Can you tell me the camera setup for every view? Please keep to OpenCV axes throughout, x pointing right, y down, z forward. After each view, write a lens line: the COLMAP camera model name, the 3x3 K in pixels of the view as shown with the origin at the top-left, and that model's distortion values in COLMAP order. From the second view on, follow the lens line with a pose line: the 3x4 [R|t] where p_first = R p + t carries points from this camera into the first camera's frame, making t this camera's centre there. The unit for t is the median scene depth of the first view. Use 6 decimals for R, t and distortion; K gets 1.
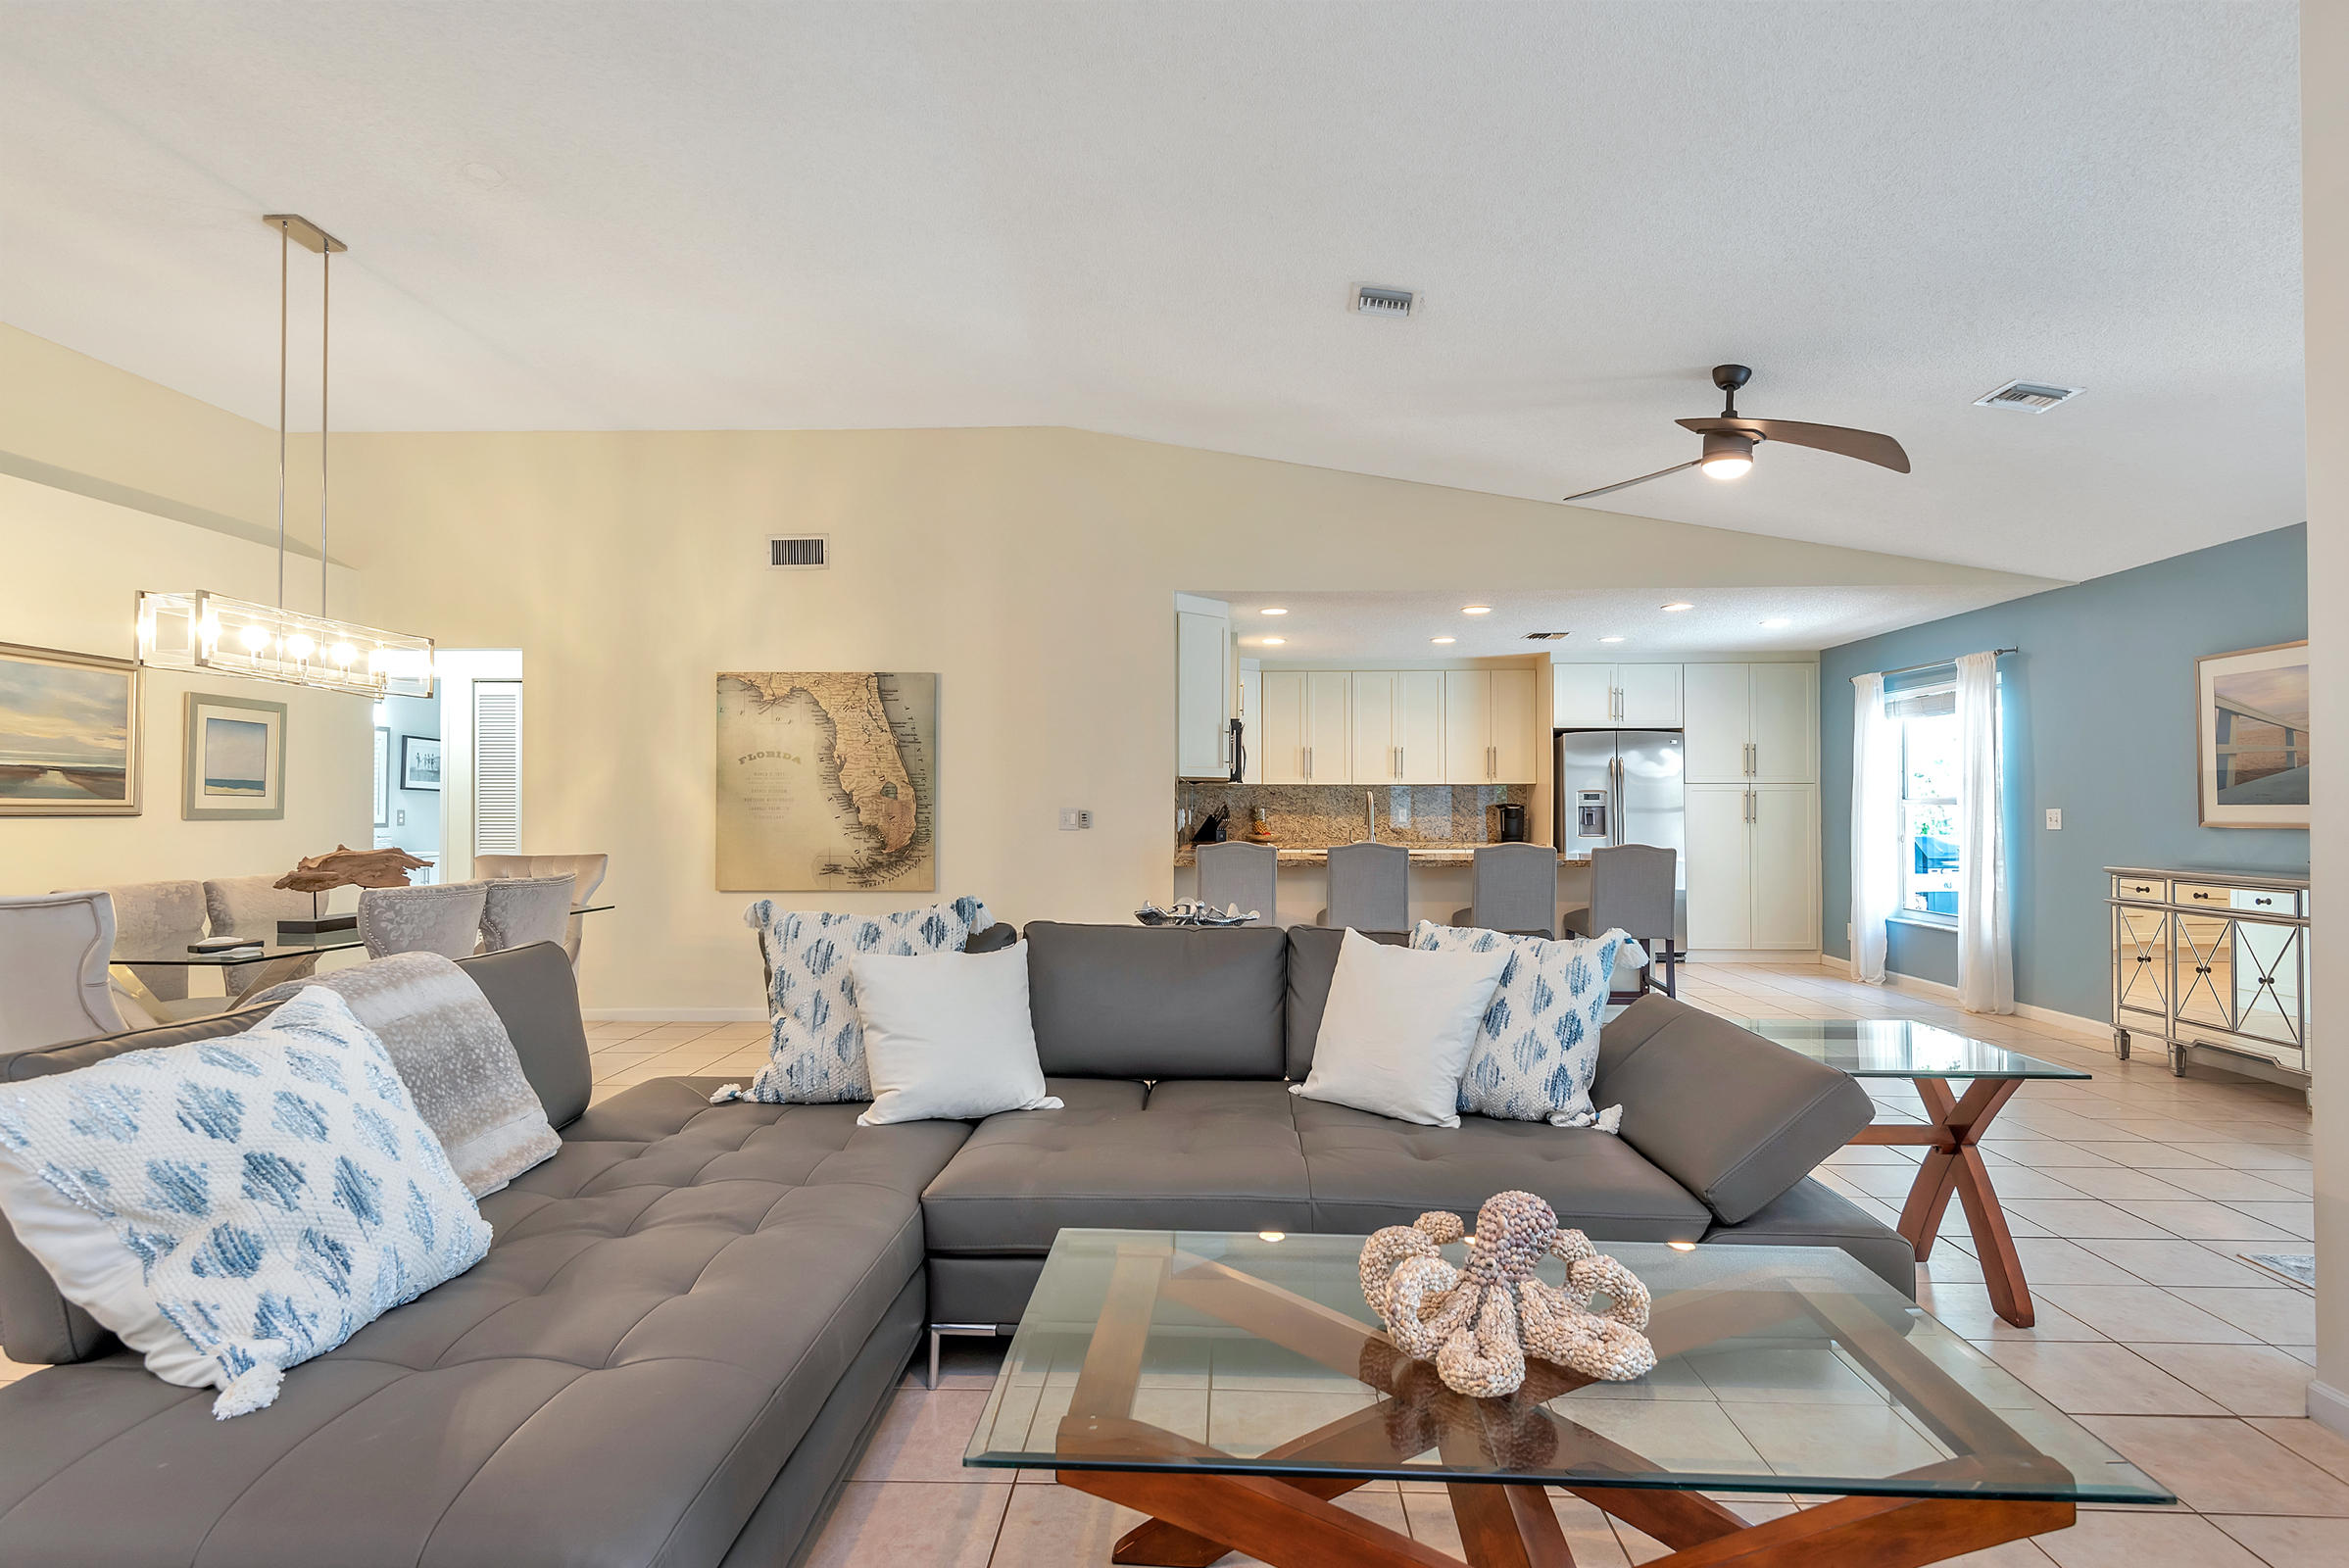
lens RADIAL K [[1194.6, 0, 1164.5], [0, 1194.6, 789.2], [0, 0, 1]] dist [0.013396, -0.003476]
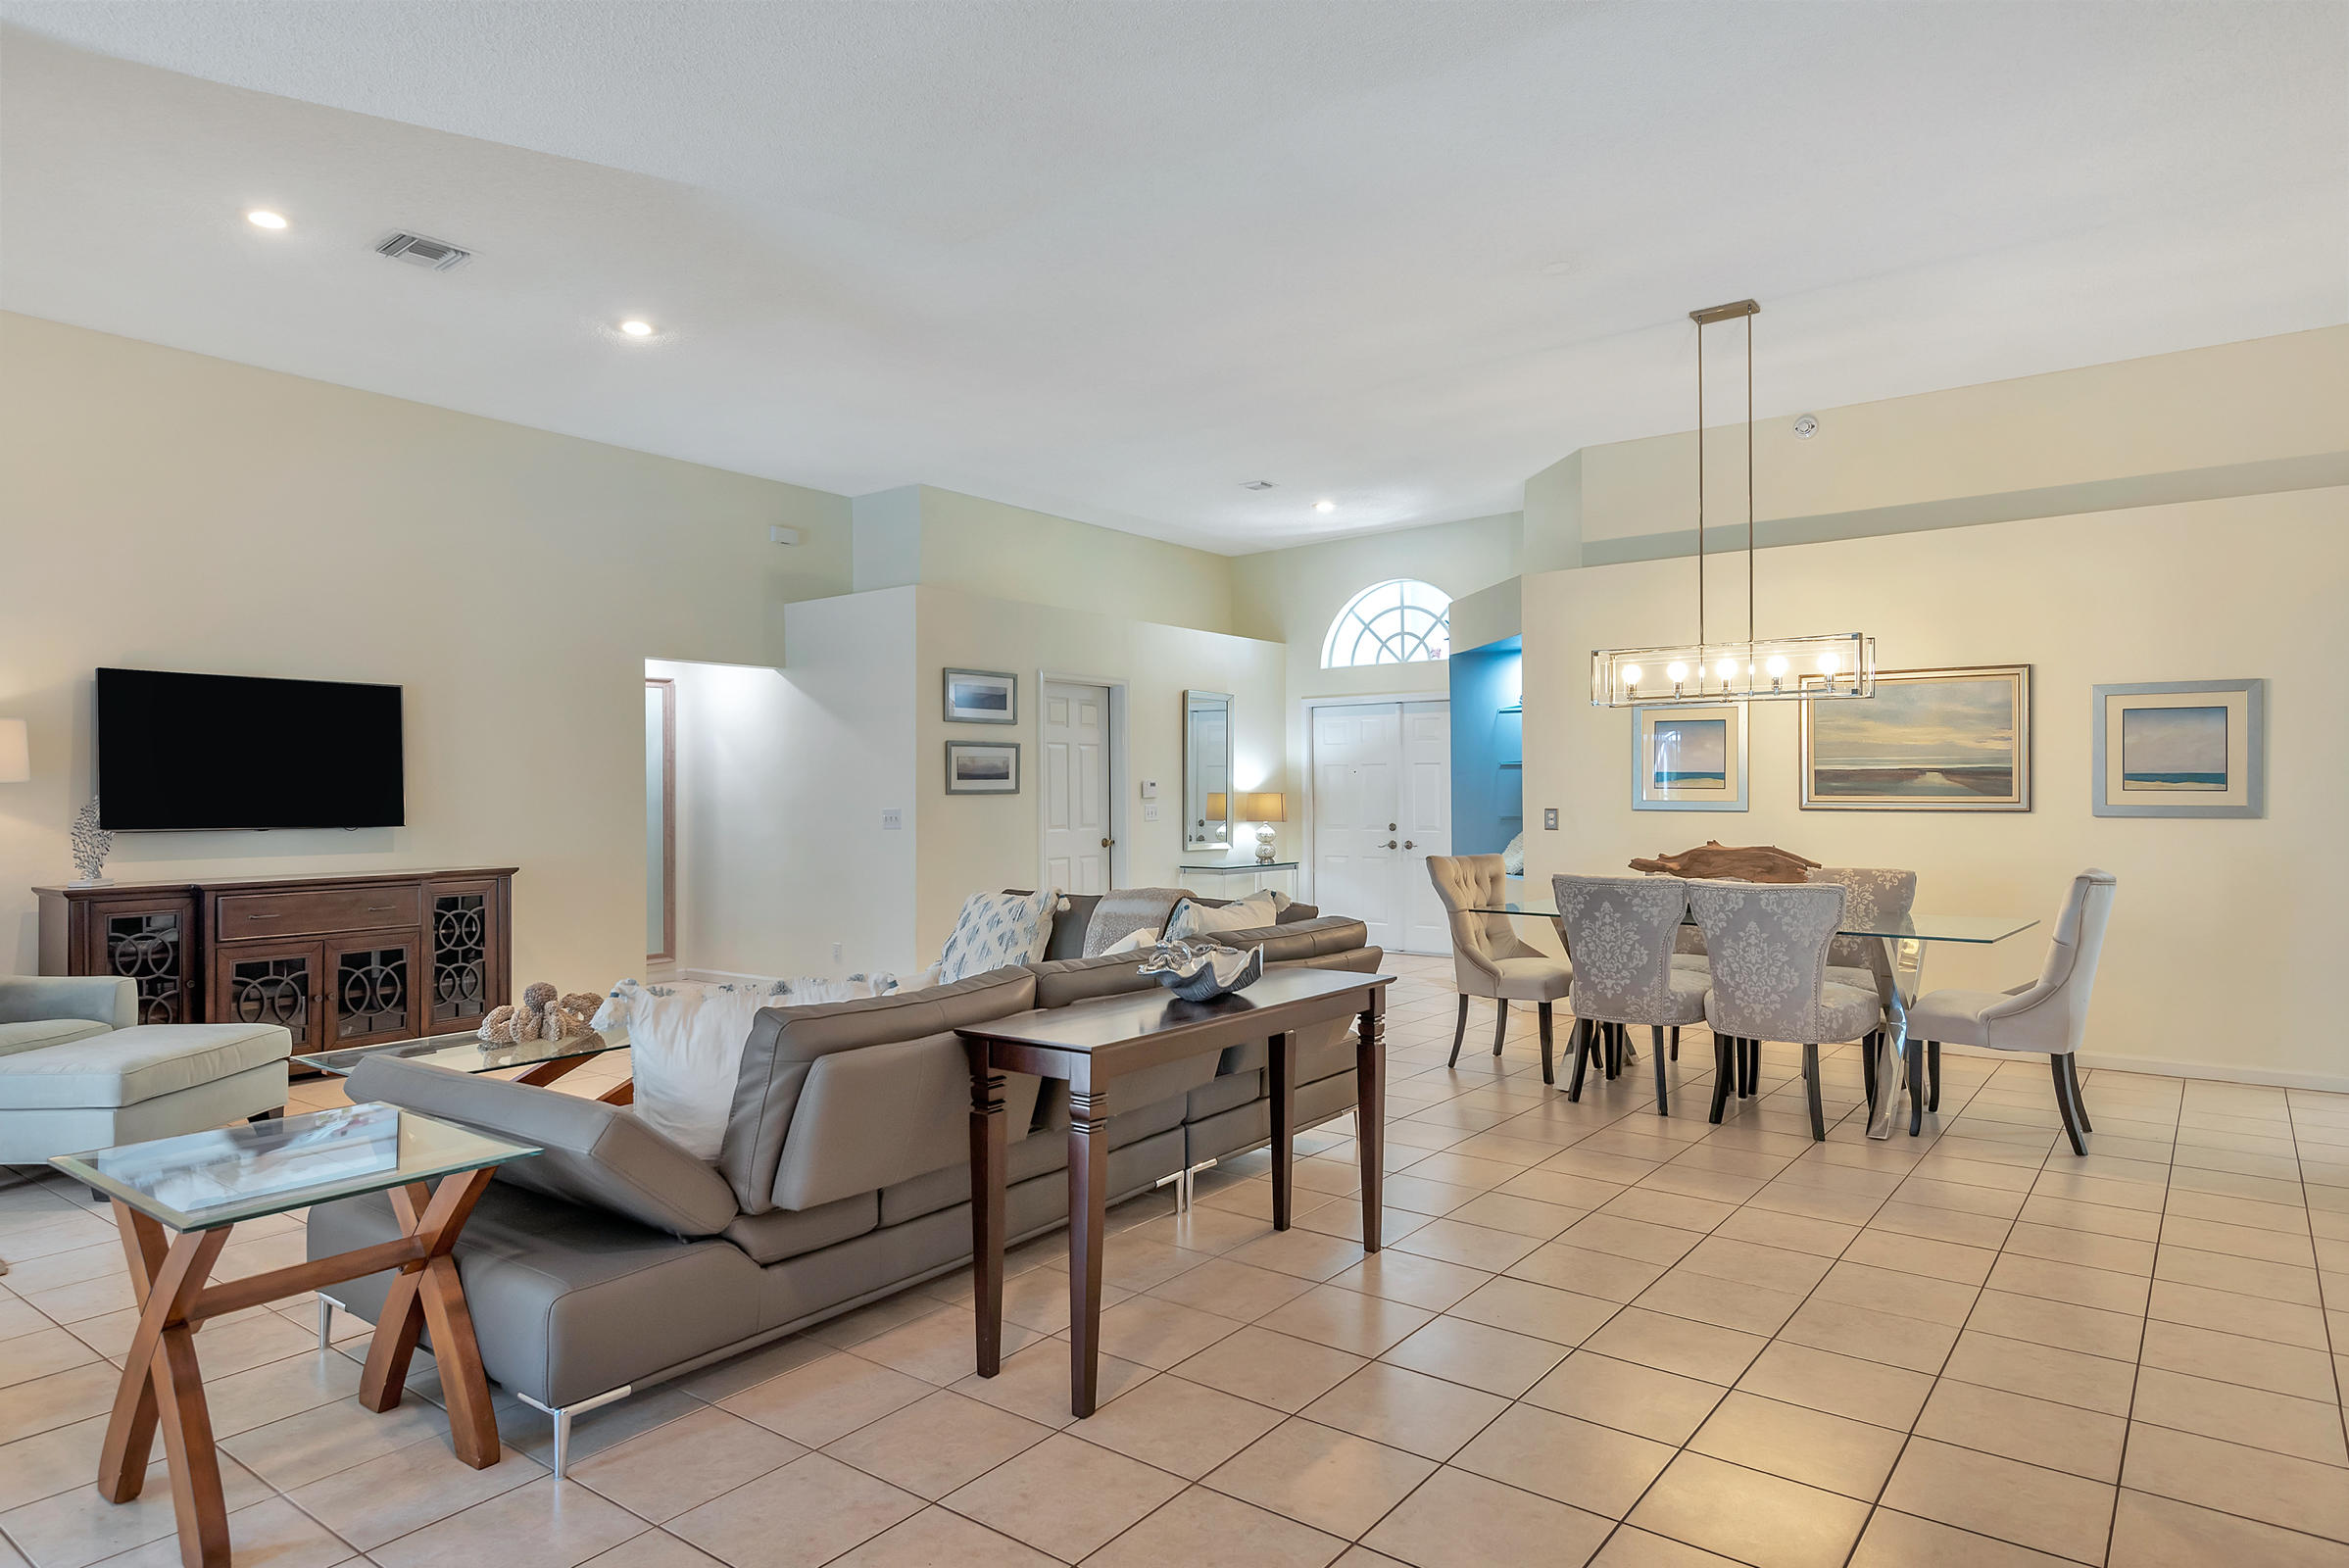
lens RADIAL K [[1363.2, 0, 1184.3], [0, 1363.2, 774.3], [0, 0, 1]] dist [0.041076, -0.011599]
pose [[-0.567975, -0.006425, -0.823021, 0.448453], [0.019224, 0.999593, -0.021070, 0.000652], [0.822821, -0.027788, -0.567620, 0.875038]]
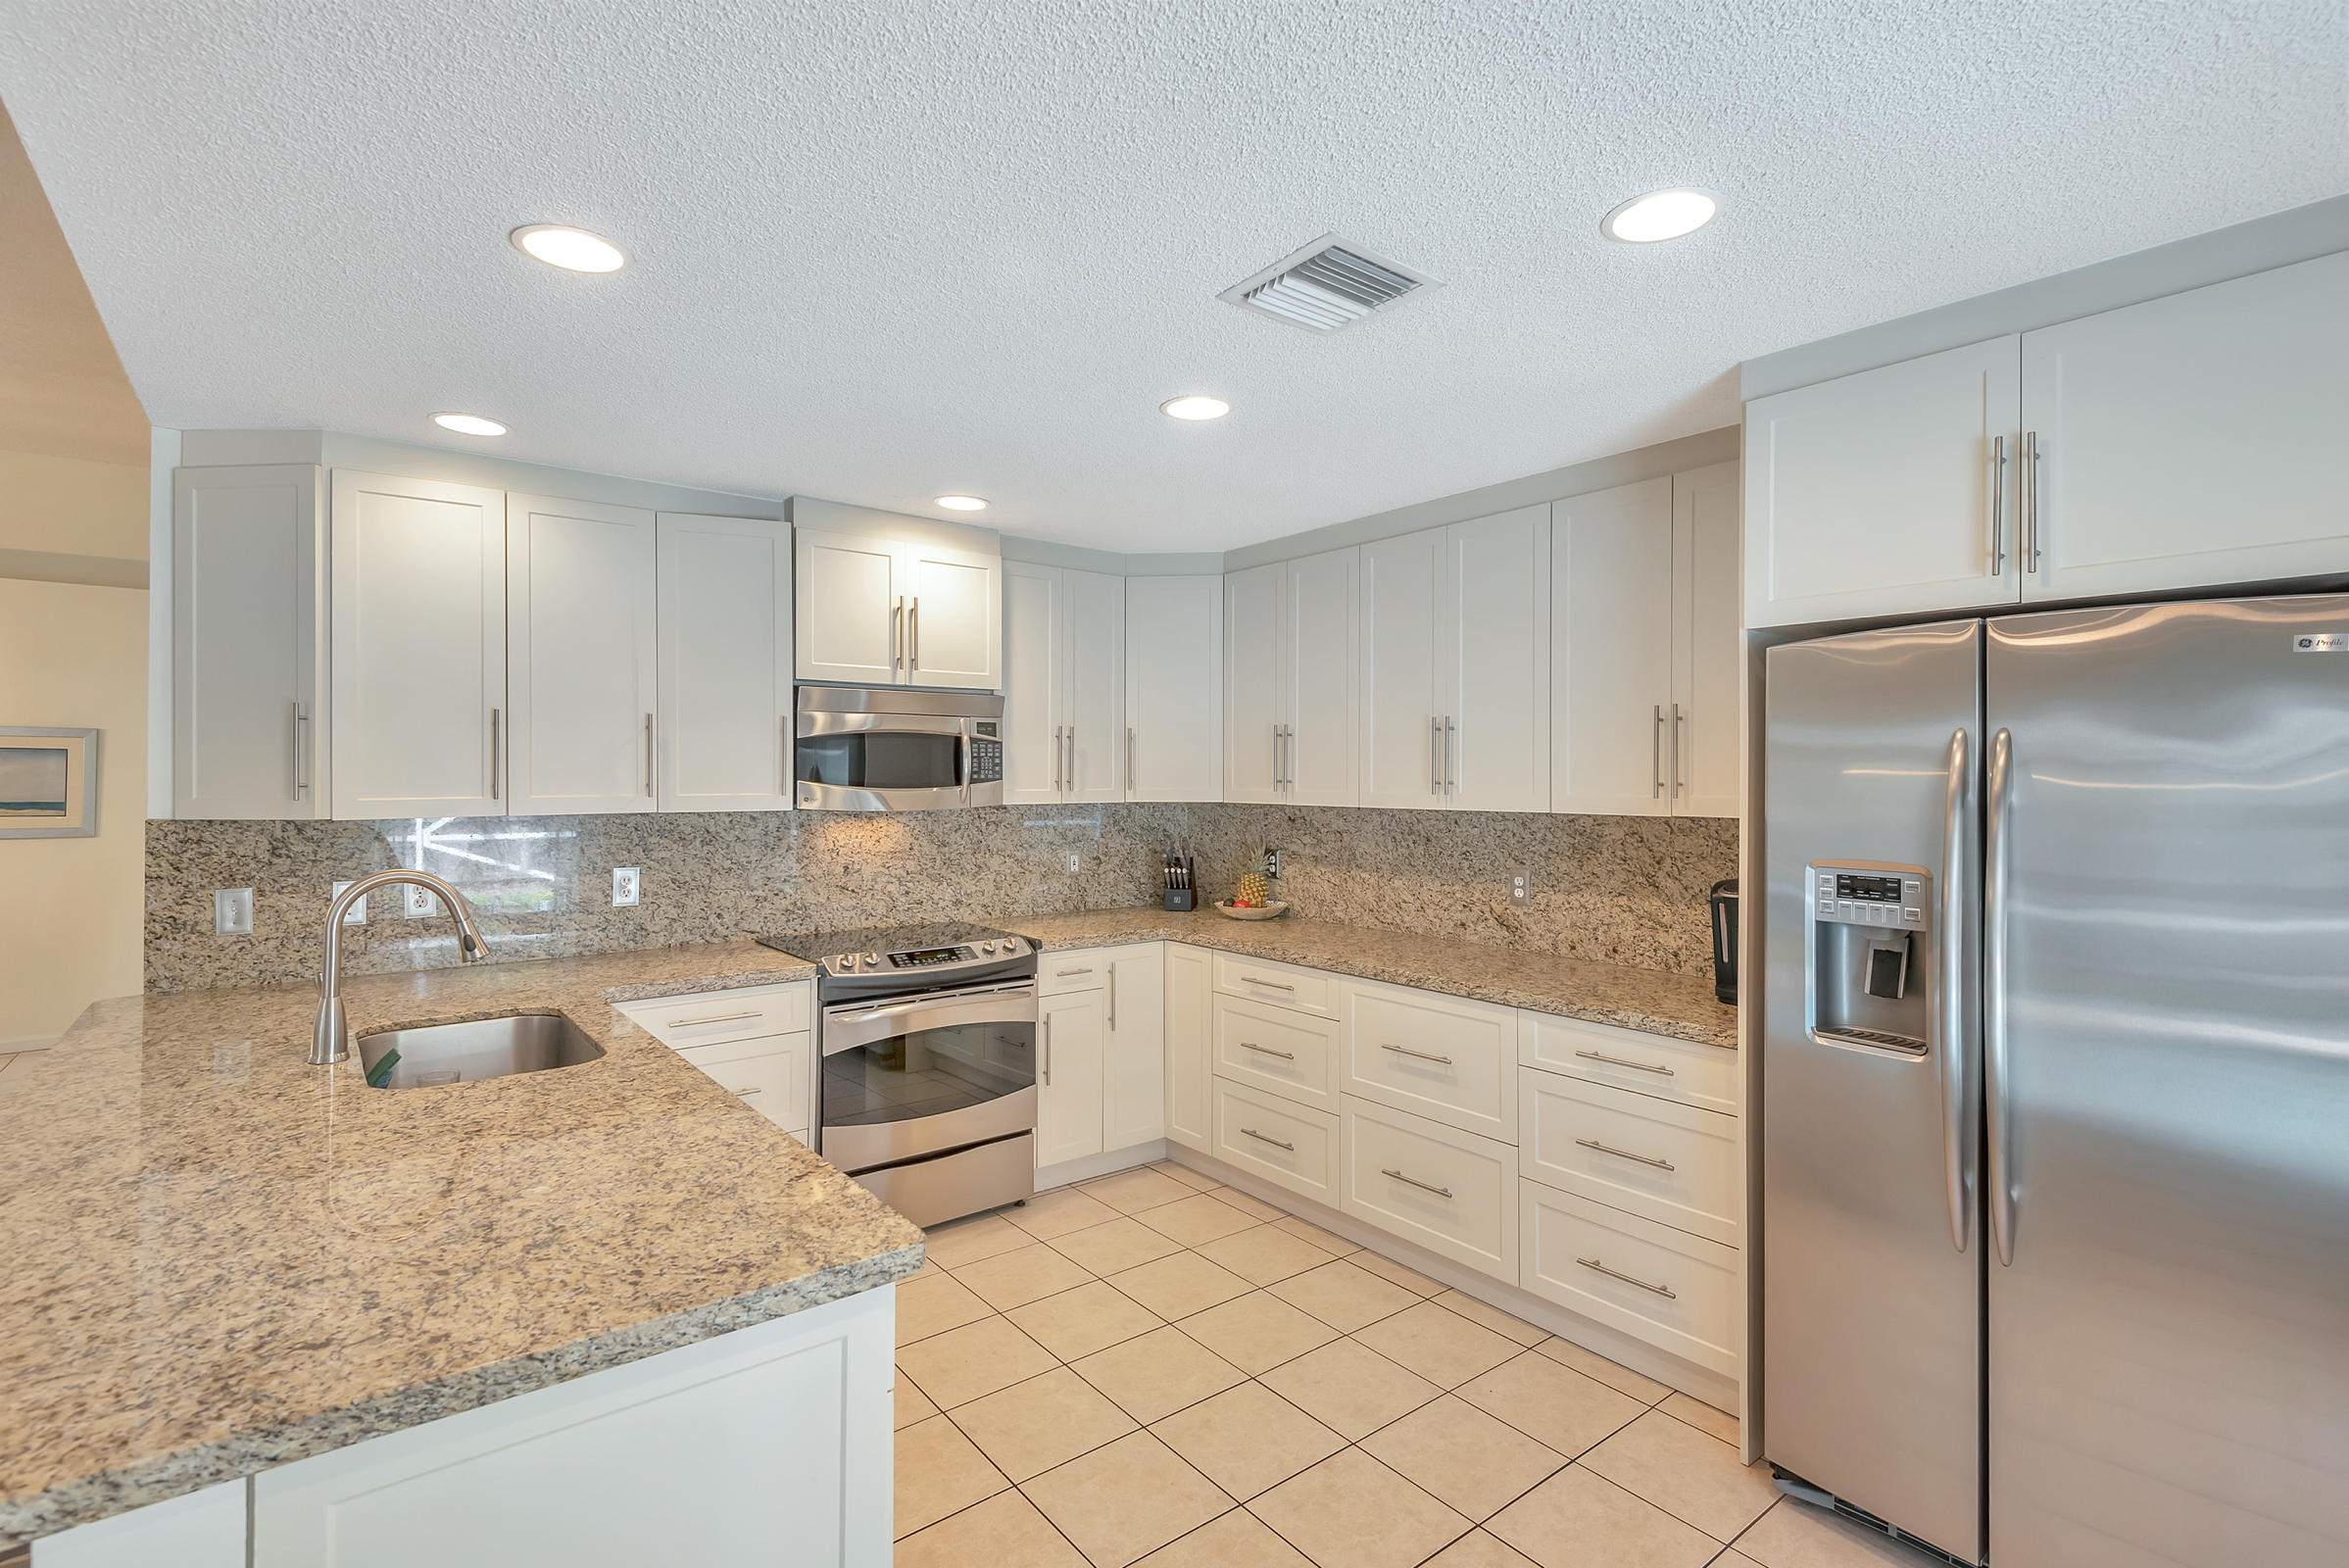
lens RADIAL K [[1091.2, 0, 1186.5], [0, 1091.2, 767.1], [0, 0, 1]] dist [0.024429, -0.013957]
pose [[0.654933, -0.002985, -0.755681, 0.605672], [0.008458, 0.999959, 0.003381, -0.029837], [0.755639, -0.008606, 0.654931, 1.018995]]
